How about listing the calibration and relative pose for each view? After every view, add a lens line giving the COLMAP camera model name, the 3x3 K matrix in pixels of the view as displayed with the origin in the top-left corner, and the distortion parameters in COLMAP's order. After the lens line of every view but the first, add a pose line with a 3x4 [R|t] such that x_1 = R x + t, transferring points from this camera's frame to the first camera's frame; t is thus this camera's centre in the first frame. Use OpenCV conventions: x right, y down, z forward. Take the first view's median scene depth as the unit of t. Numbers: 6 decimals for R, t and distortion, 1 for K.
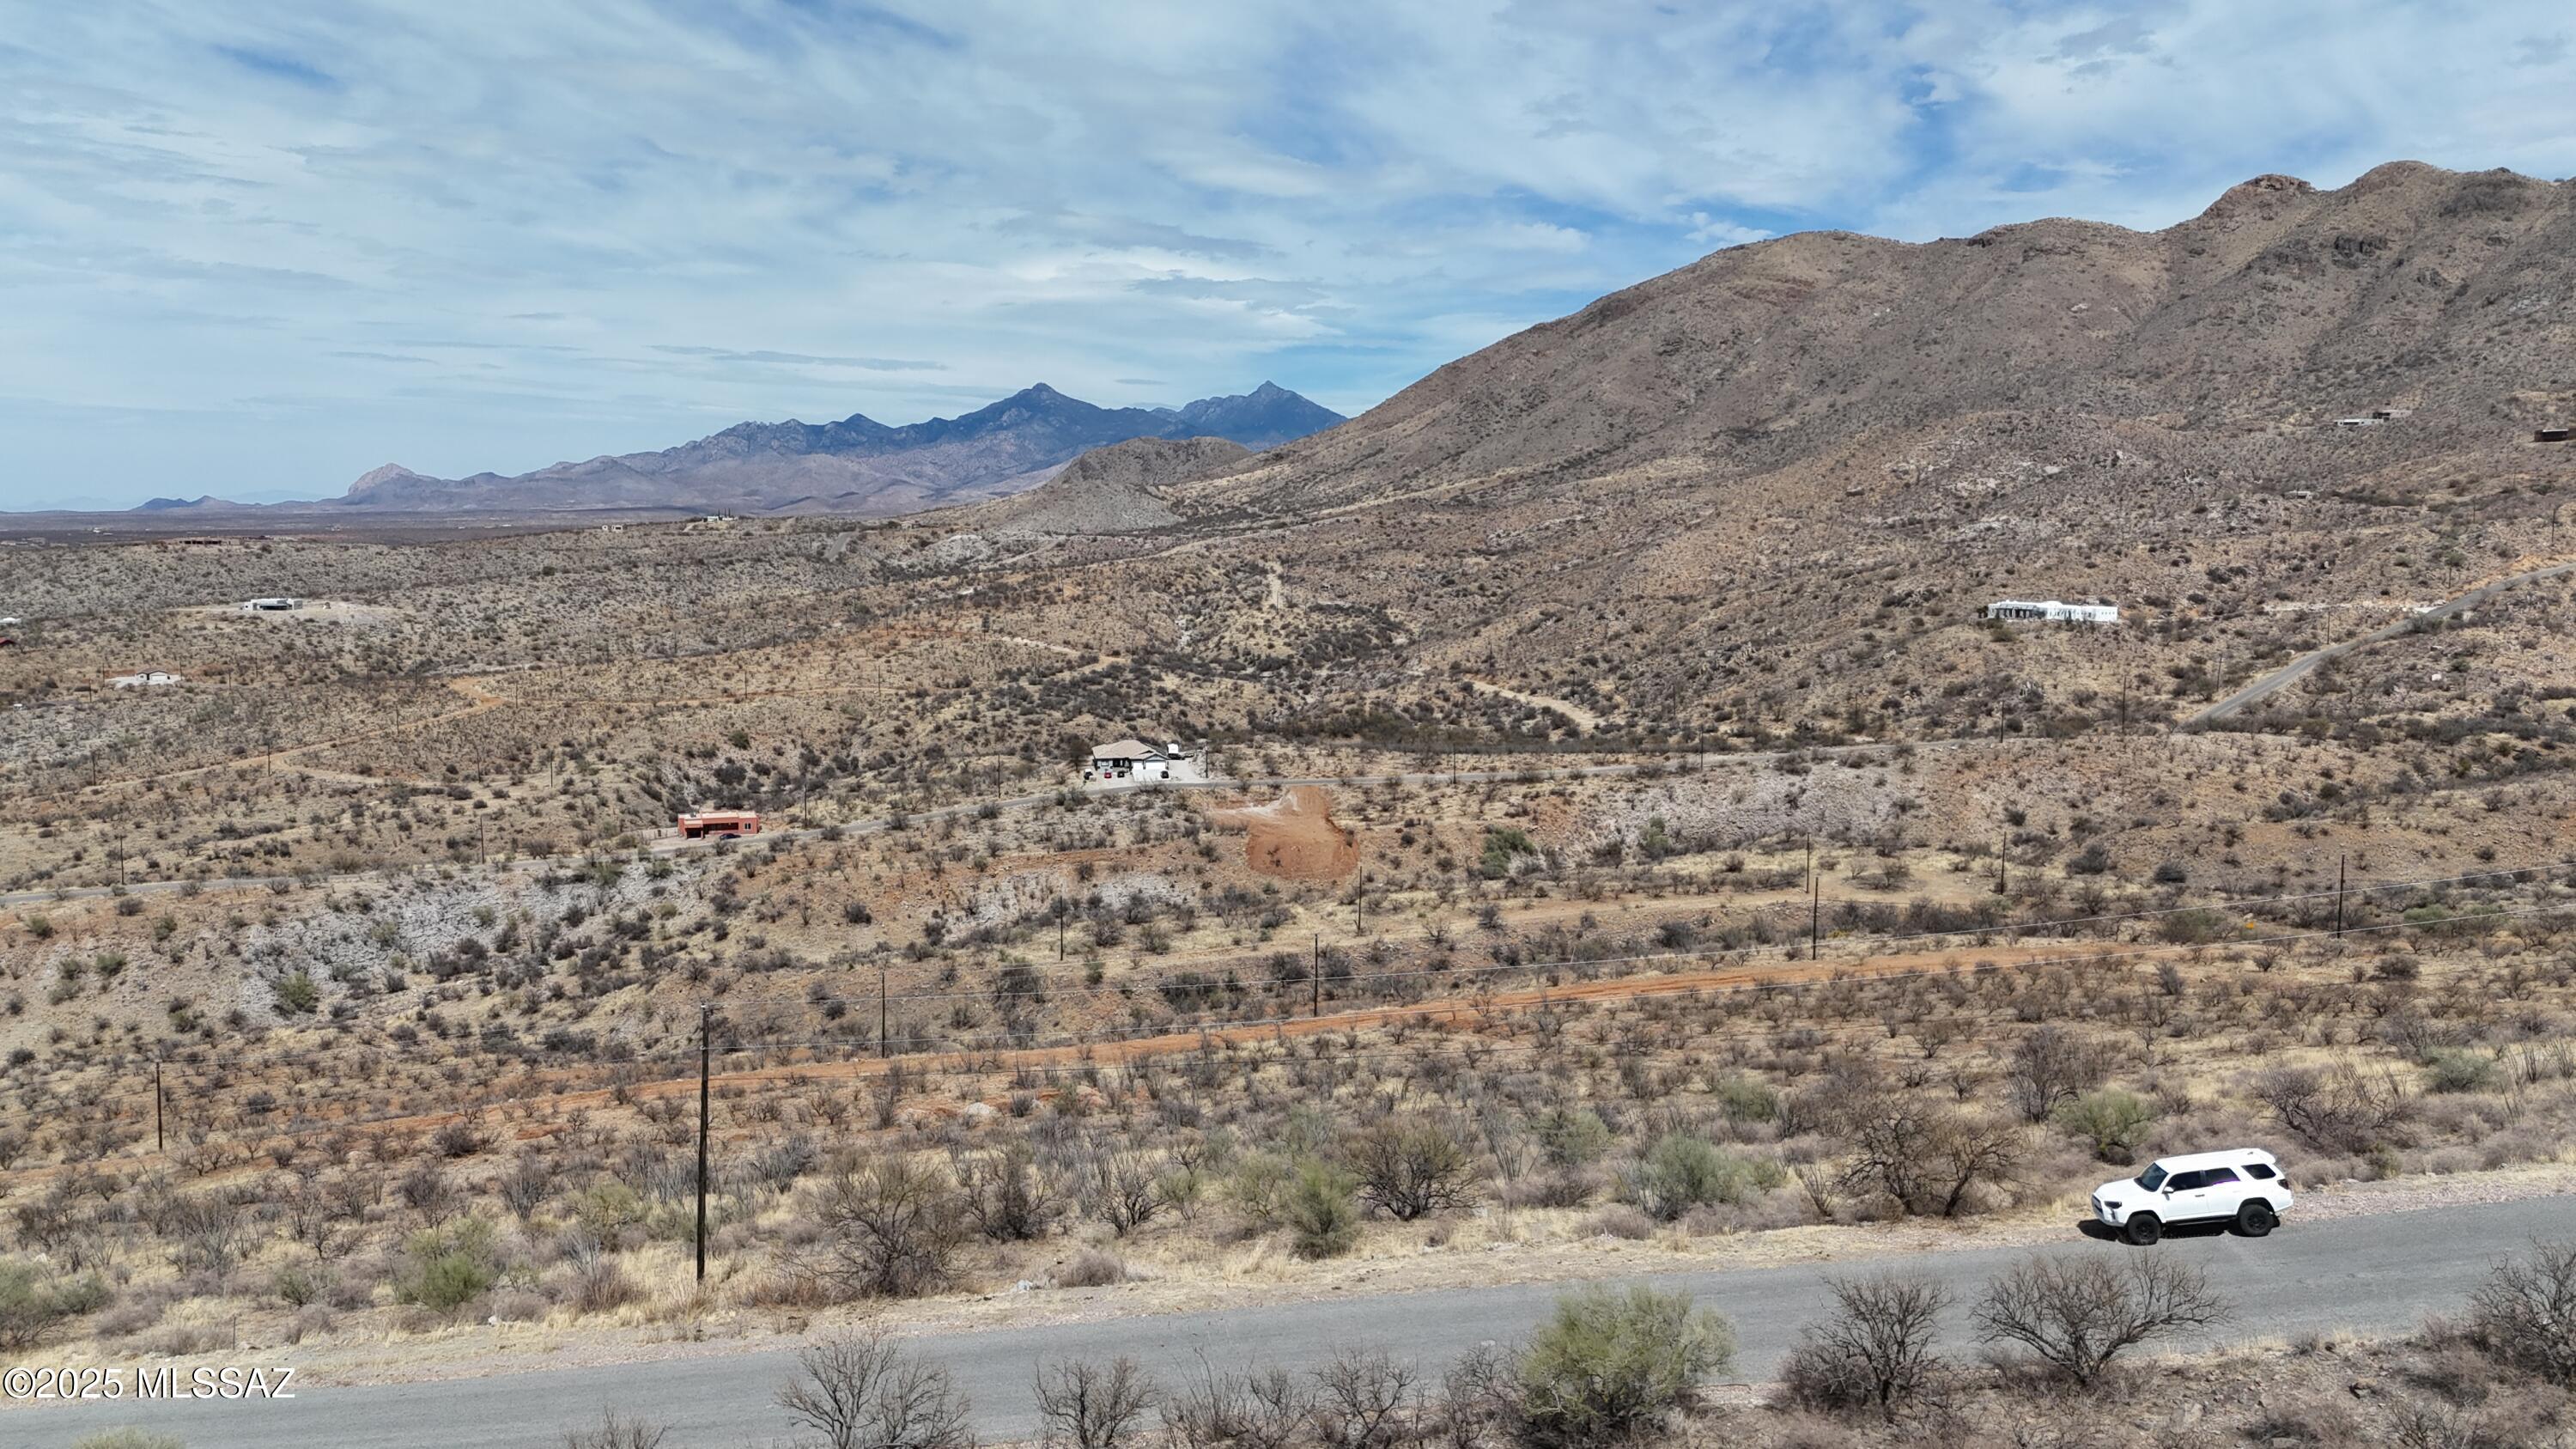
lens RADIAL K [[1881.3, 0, 1288.0], [0, 1881.3, 724.5], [0, 0, 1]] dist [0.070712, -0.065127]
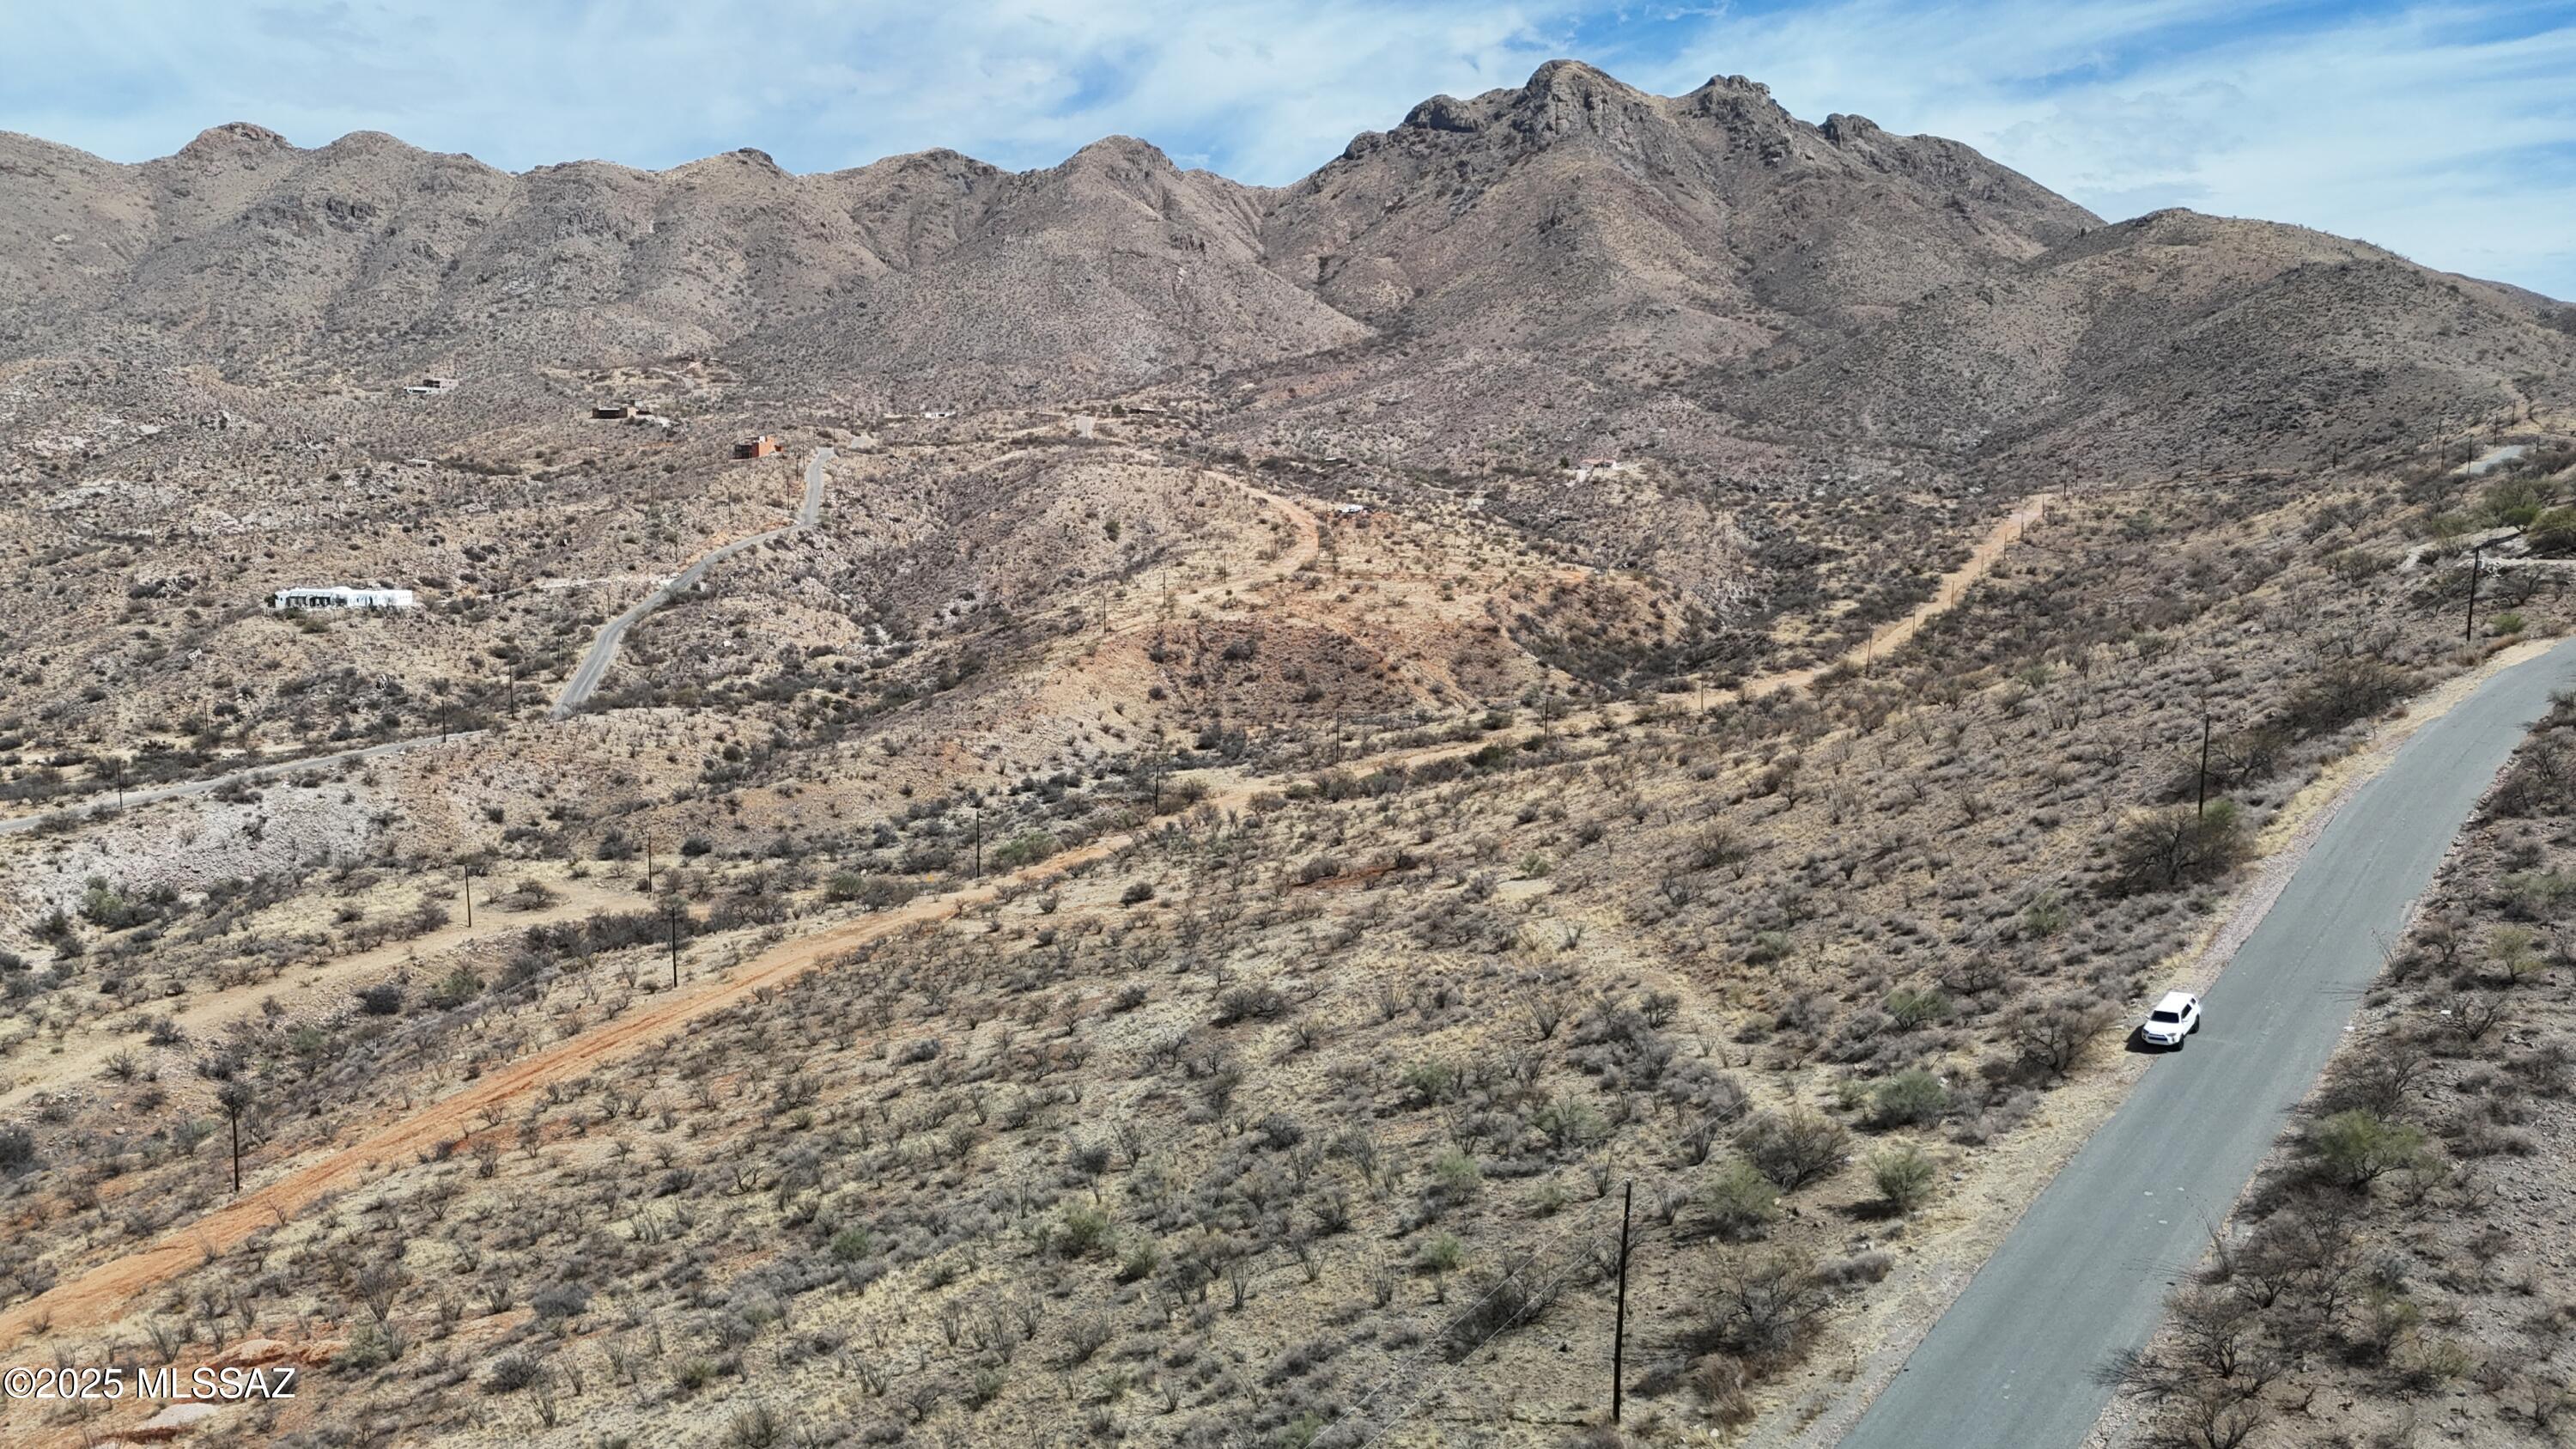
lens RADIAL K [[1881.3, 0, 1288.0], [0, 1881.3, 724.5], [0, 0, 1]] dist [0.070712, -0.065127]
pose [[0.553380, -0.105443, 0.826228, -0.161526], [0.082369, 0.994020, 0.071689, -0.027665], [-0.828846, 0.028384, 0.558756, 0.058950]]
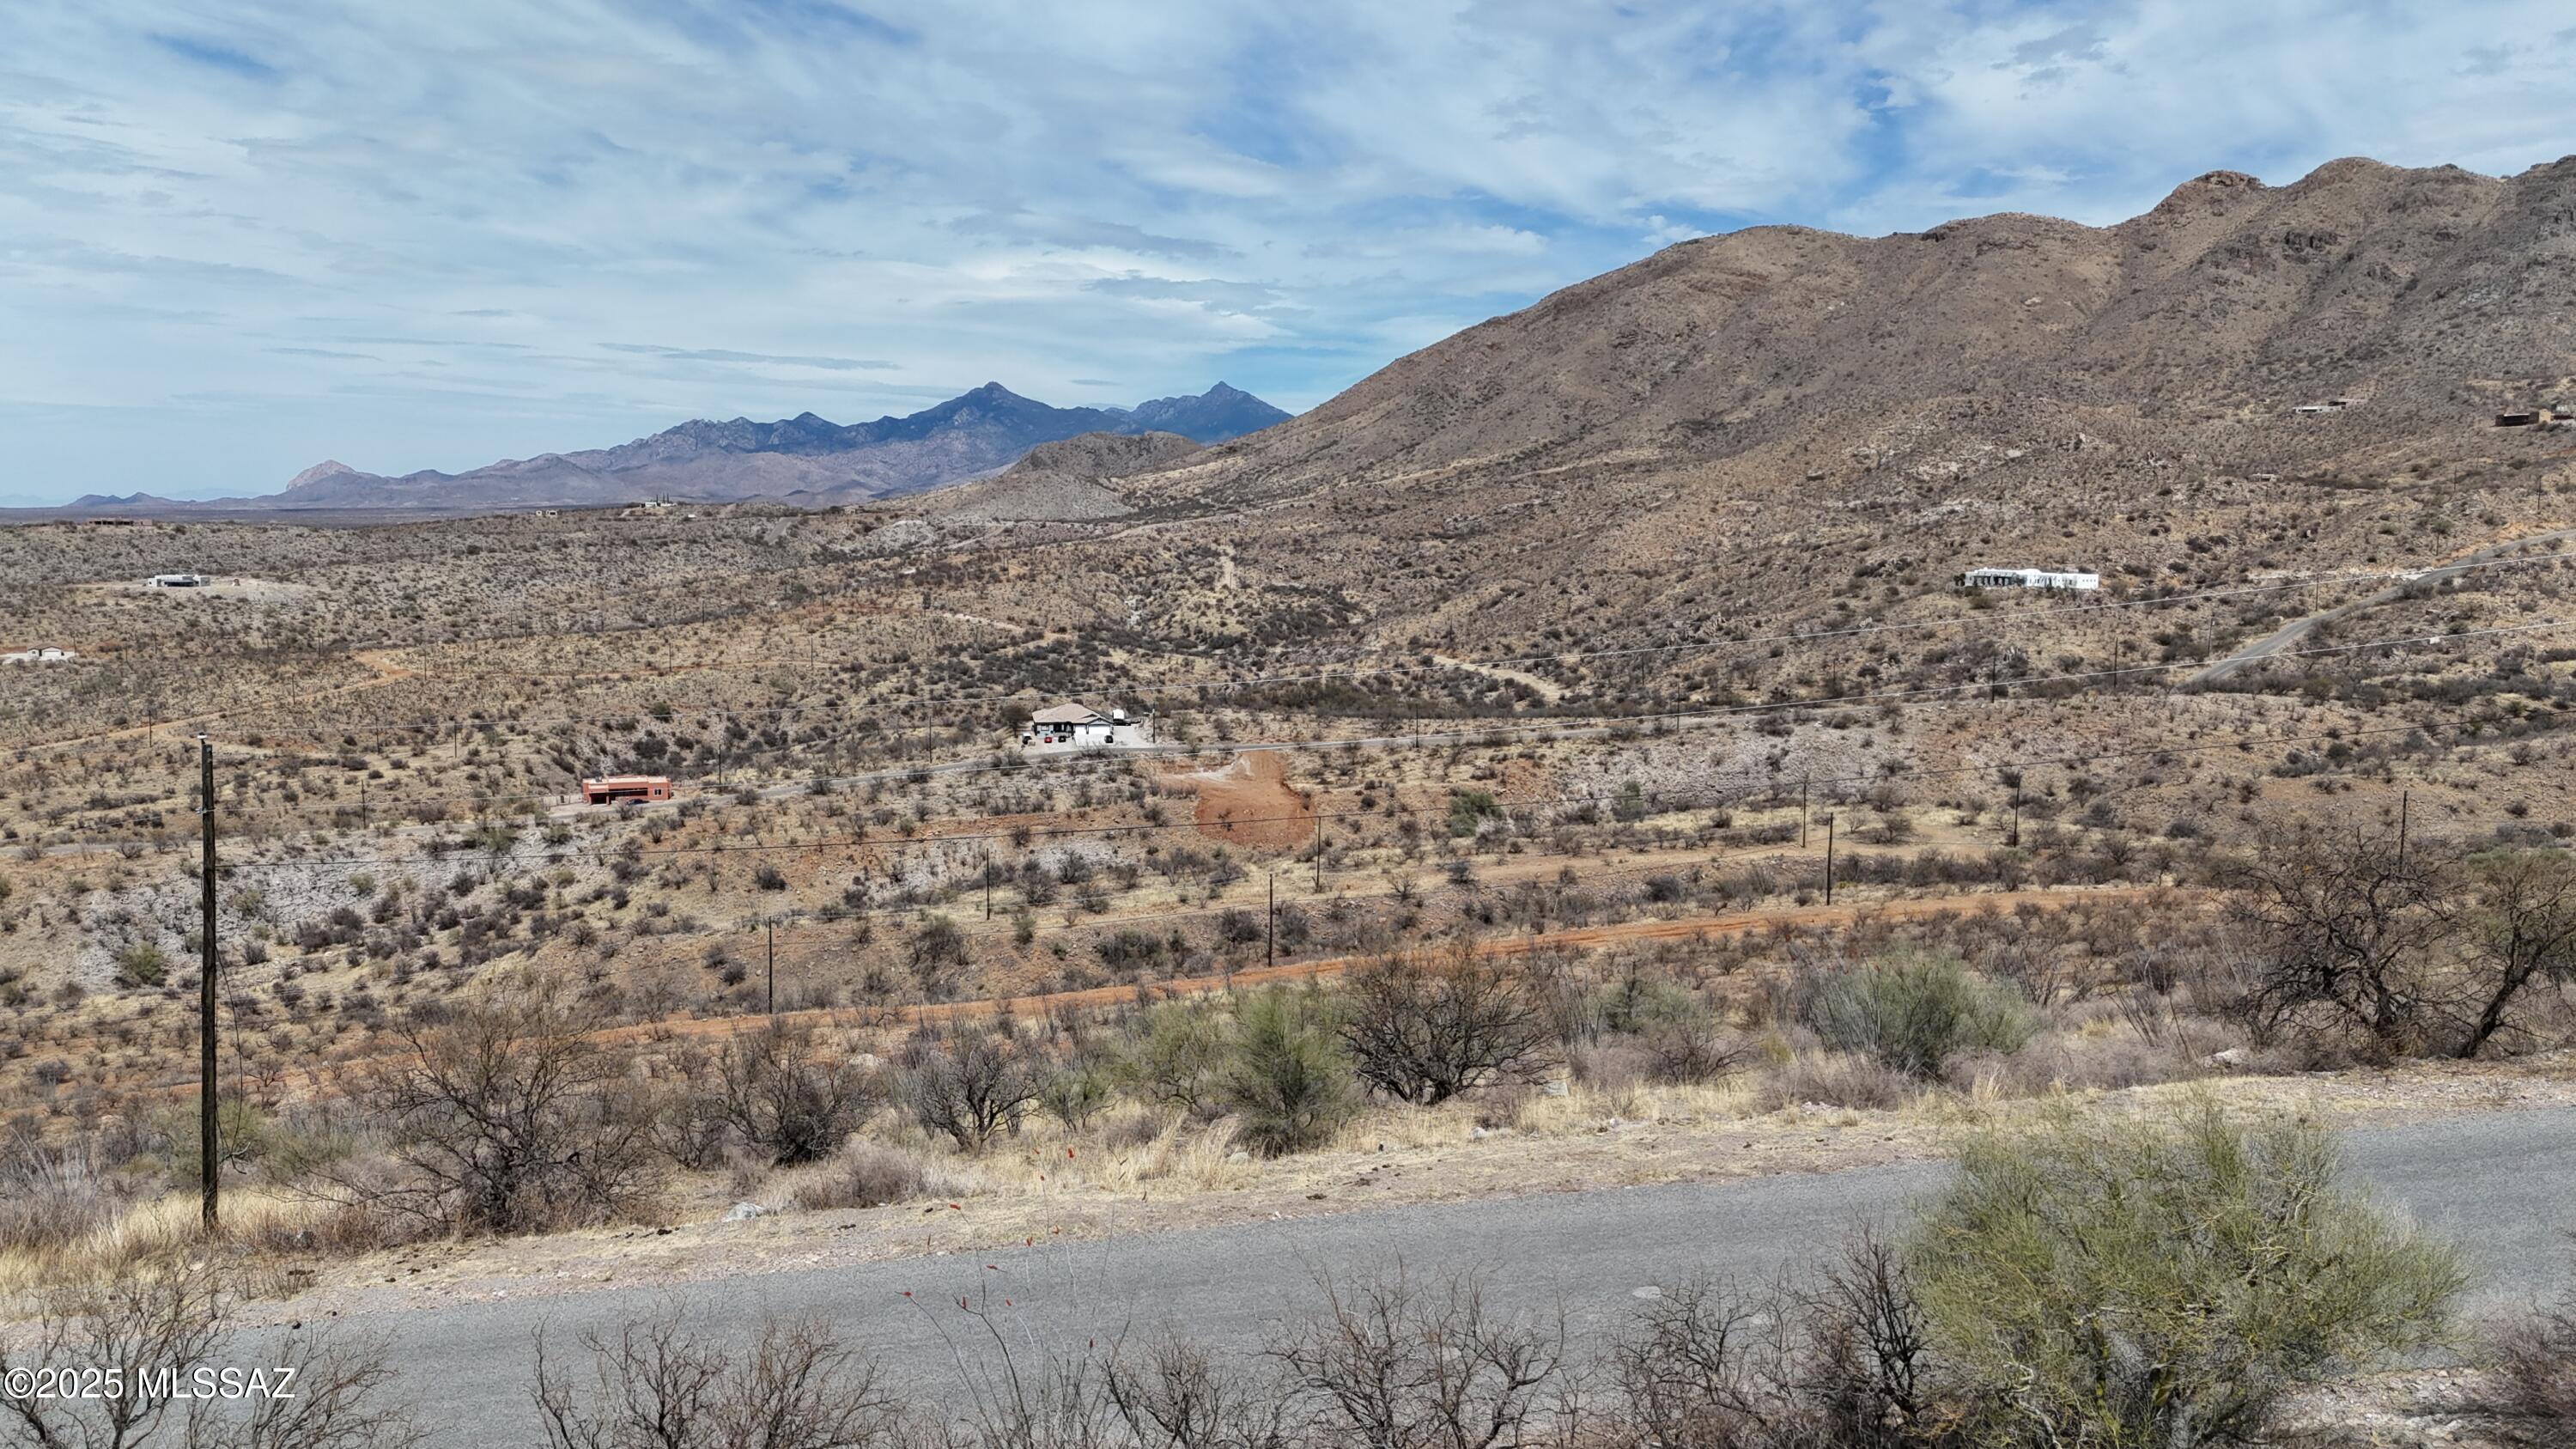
lens RADIAL K [[1881.3, 0, 1288.0], [0, 1881.3, 724.5], [0, 0, 1]] dist [0.070712, -0.065127]
pose [[0.999691, 0.000267, 0.024858, 0.000508], [-0.000244, 1.000000, -0.000913, 0.016959], [-0.024858, 0.000907, 0.999691, 0.048872]]
